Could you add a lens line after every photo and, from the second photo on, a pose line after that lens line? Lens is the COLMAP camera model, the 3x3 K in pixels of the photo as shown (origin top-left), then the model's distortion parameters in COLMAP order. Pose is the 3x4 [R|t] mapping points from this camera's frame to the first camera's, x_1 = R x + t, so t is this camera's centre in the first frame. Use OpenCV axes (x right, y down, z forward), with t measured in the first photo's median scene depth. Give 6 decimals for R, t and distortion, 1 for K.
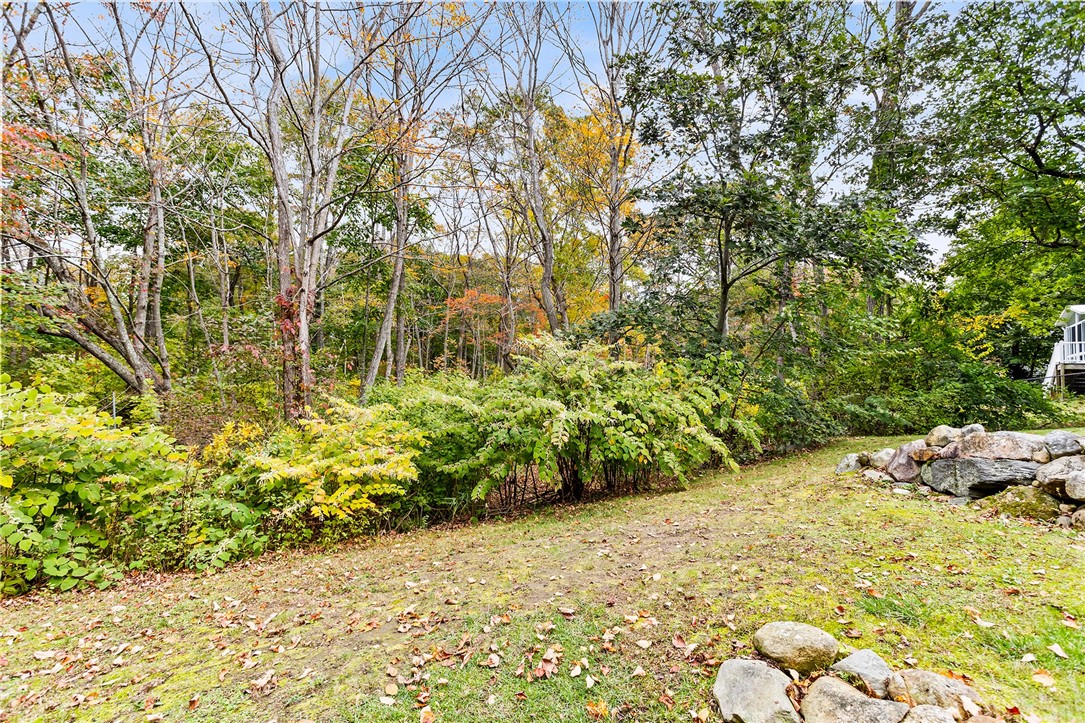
lens RADIAL K [[521.8, 0, 539.6], [0, 521.8, 360.5], [0, 0, 1]] dist [-0.017549, 0.030747]
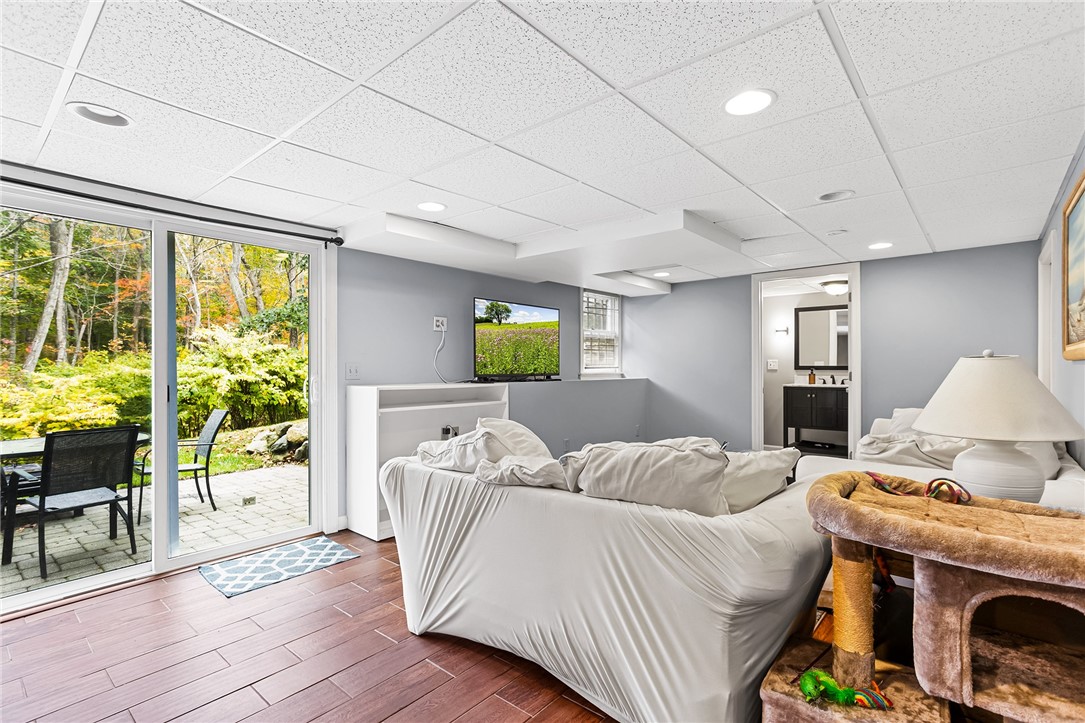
lens RADIAL K [[521.8, 0, 539.6], [0, 521.8, 360.5], [0, 0, 1]] dist [-0.017549, 0.030747]
pose [[0.872034, -0.025026, 0.488805, 0.093612], [0.005911, 0.999158, 0.040610, -0.011471], [-0.489410, -0.032524, 0.871447, -0.870292]]
